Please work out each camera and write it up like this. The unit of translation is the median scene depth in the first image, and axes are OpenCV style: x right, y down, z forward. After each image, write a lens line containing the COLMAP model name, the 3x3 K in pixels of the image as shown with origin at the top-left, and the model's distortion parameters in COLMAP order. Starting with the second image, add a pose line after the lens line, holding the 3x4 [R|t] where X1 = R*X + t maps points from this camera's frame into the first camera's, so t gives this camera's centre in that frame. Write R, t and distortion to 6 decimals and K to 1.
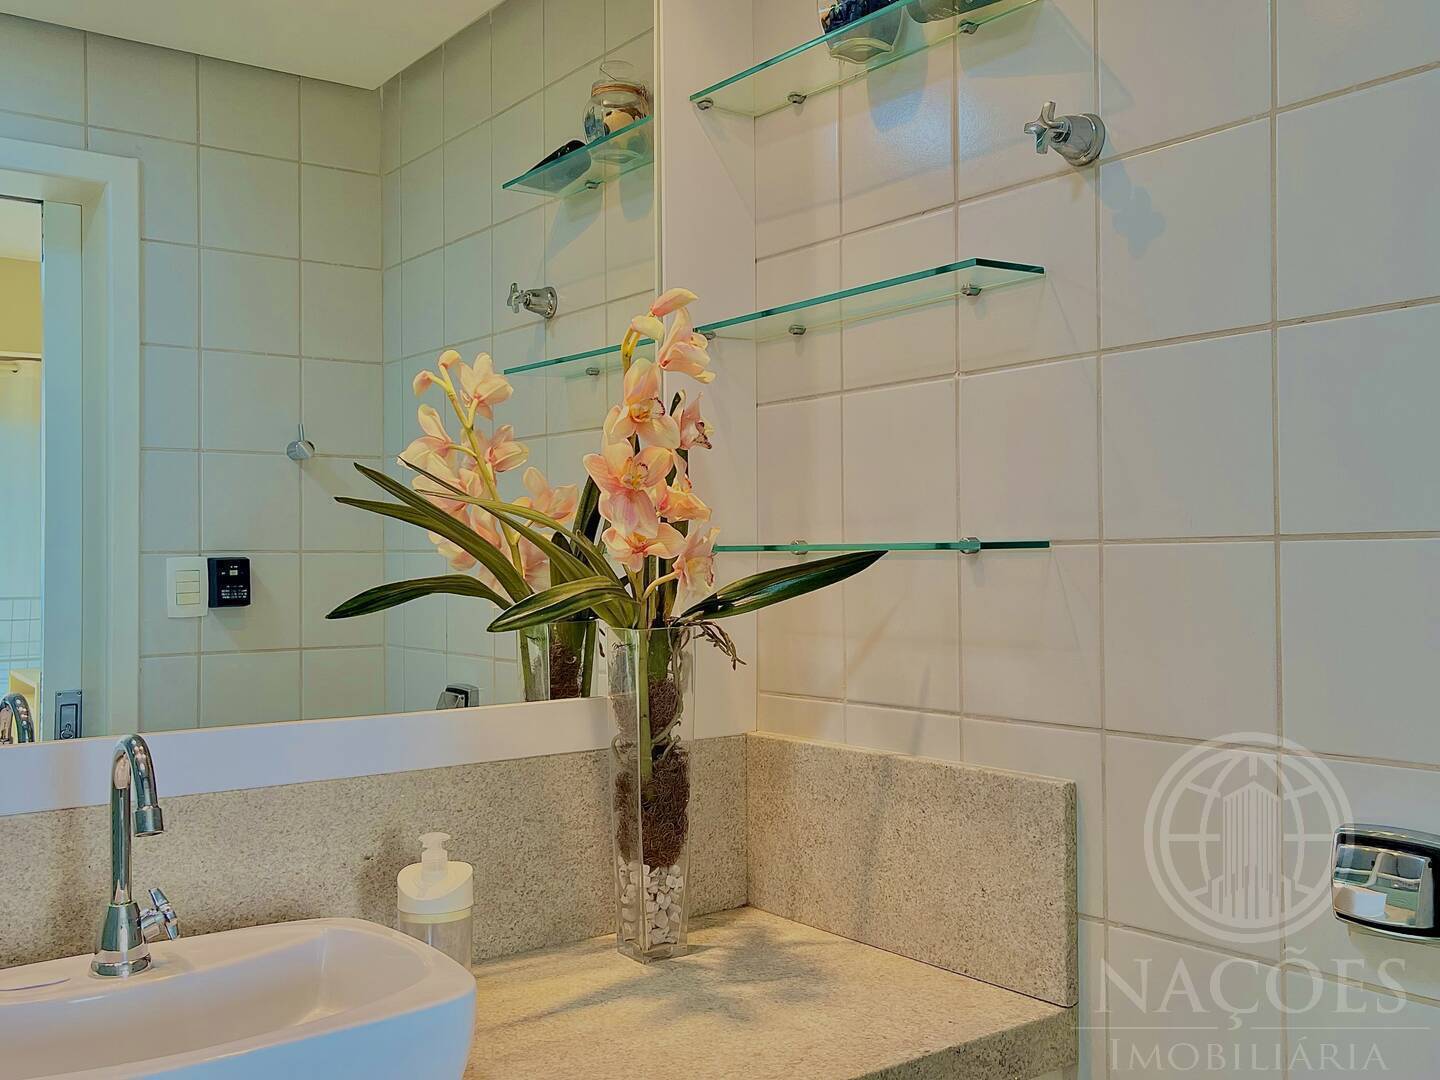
lens RADIAL K [[1382.5, 0, 718.7], [0, 1382.5, 546.3], [0, 0, 1]] dist [0.050032, 0.000000]
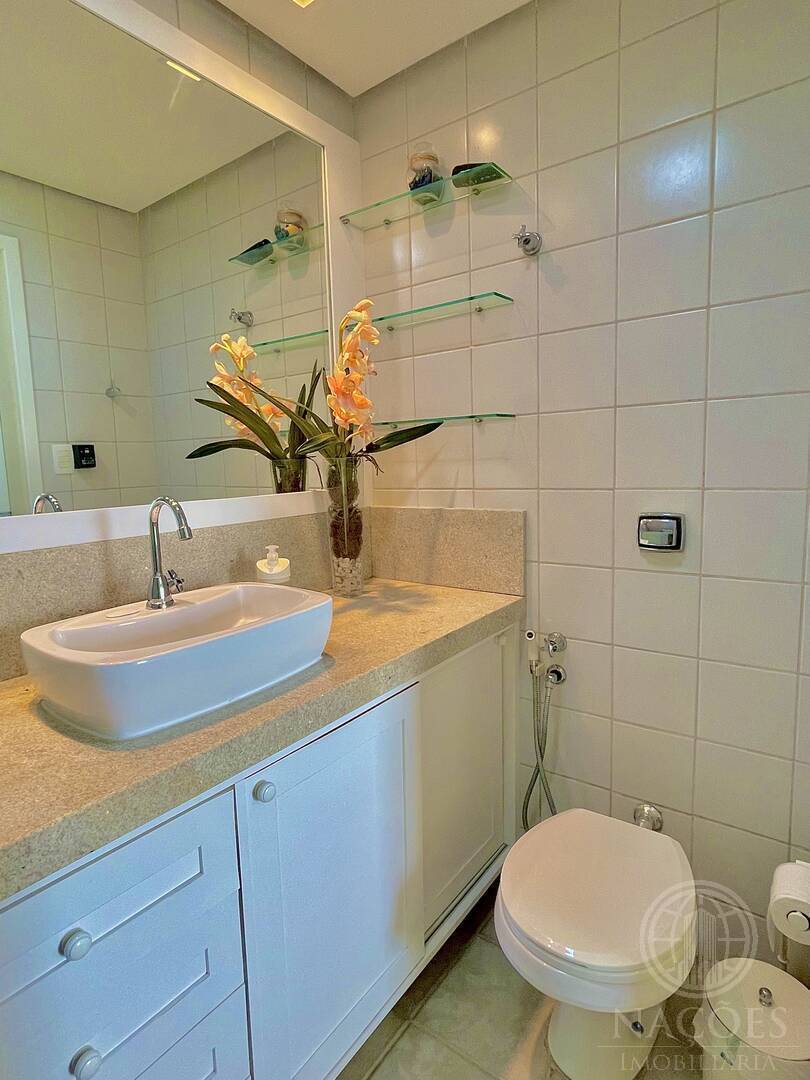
lens RADIAL K [[581.3, 0, 407.0], [0, 581.3, 535.3], [0, 0, 1]] dist [-0.003075, 0.000170]
pose [[0.959883, -0.058914, 0.274141, -0.218887], [0.021863, 0.990427, 0.136295, 0.057401], [-0.279546, -0.124833, 0.951982, 0.035530]]
